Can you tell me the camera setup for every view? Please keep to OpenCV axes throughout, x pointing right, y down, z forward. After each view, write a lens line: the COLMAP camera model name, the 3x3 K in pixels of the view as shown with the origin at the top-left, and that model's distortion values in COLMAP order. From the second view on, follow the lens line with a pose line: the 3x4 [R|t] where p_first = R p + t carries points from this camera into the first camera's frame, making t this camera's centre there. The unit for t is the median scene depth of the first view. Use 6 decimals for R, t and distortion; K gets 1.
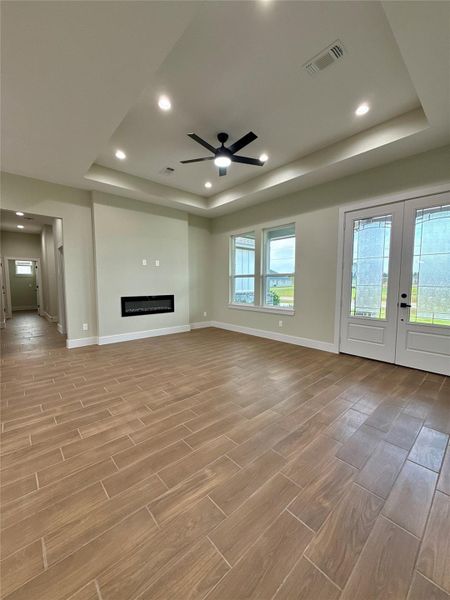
lens RADIAL K [[240.4, 0, 228.5], [0, 240.4, 301.7], [0, 0, 1]] dist [-0.001502, 0.000870]
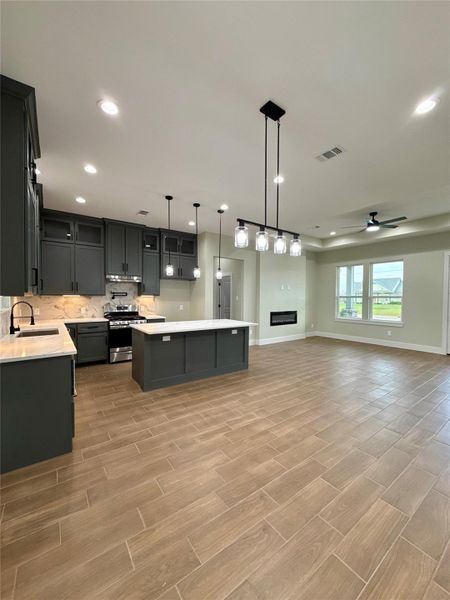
lens RADIAL K [[240.4, 0, 227.9], [0, 240.4, 301.6], [0, 0, 1]] dist [-0.001502, 0.000870]
pose [[0.993918, 0.005037, -0.110003, -0.564654], [-0.011947, 0.997989, -0.062245, 0.010583], [0.109468, 0.063181, 0.991980, -0.460141]]
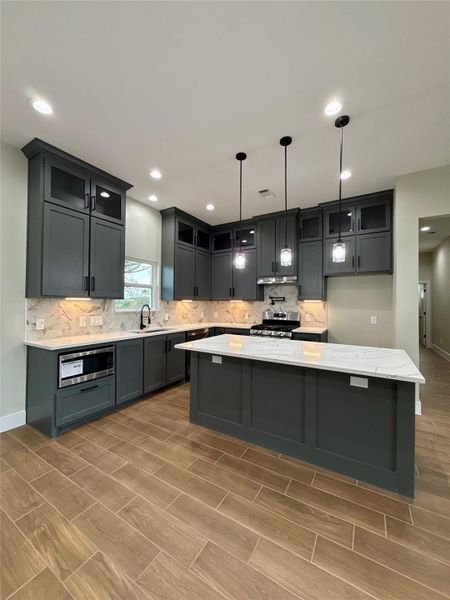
lens RADIAL K [[240.4, 0, 222.6], [0, 240.4, 300.2], [0, 0, 1]] dist [-0.001502, 0.000870]
pose [[0.276577, -0.013107, -0.960902, -0.331495], [-0.085934, 0.995564, -0.038314, -0.028132], [0.957142, 0.093171, 0.274224, 0.134325]]
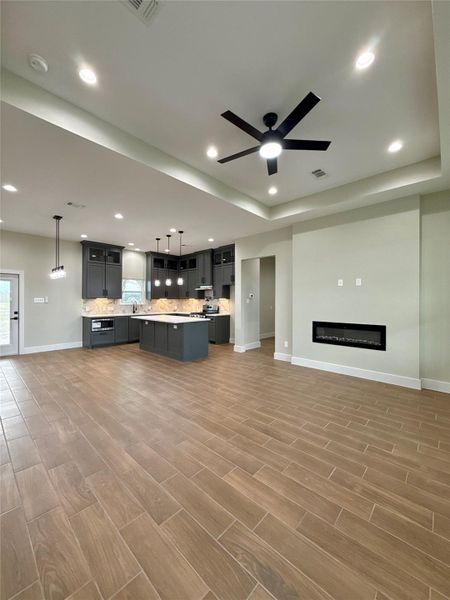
lens RADIAL K [[240.4, 0, 221.8], [0, 240.4, 300.1], [0, 0, 1]] dist [-0.001502, 0.000870]
pose [[0.065840, -0.002804, -0.997826, 0.508805], [-0.085268, 0.996322, -0.008426, -0.067062], [0.994180, 0.085637, 0.065359, 0.593868]]
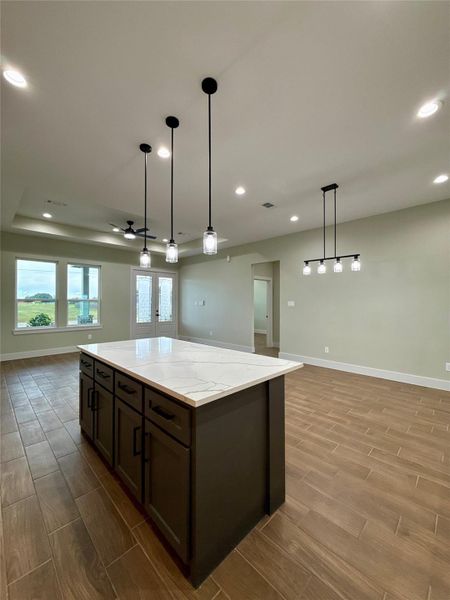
lens RADIAL K [[240.4, 0, 223.5], [0, 240.4, 301.1], [0, 0, 1]] dist [-0.001502, 0.000870]
pose [[-0.036090, 0.003751, 0.999342, -1.226282], [0.079451, 0.996838, -0.000872, -0.048554], [-0.996185, 0.079367, -0.036274, 0.313880]]
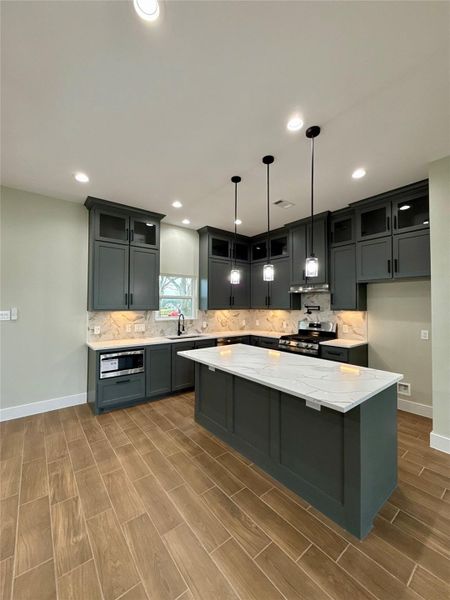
lens RADIAL K [[240.4, 0, 222.0], [0, 240.4, 301.7], [0, 0, 1]] dist [-0.001502, 0.000870]
pose [[-0.076478, -0.019444, -0.996882, -0.258347], [-0.084610, 0.996330, -0.012942, -0.072004], [0.993475, 0.083356, -0.077842, 0.335252]]
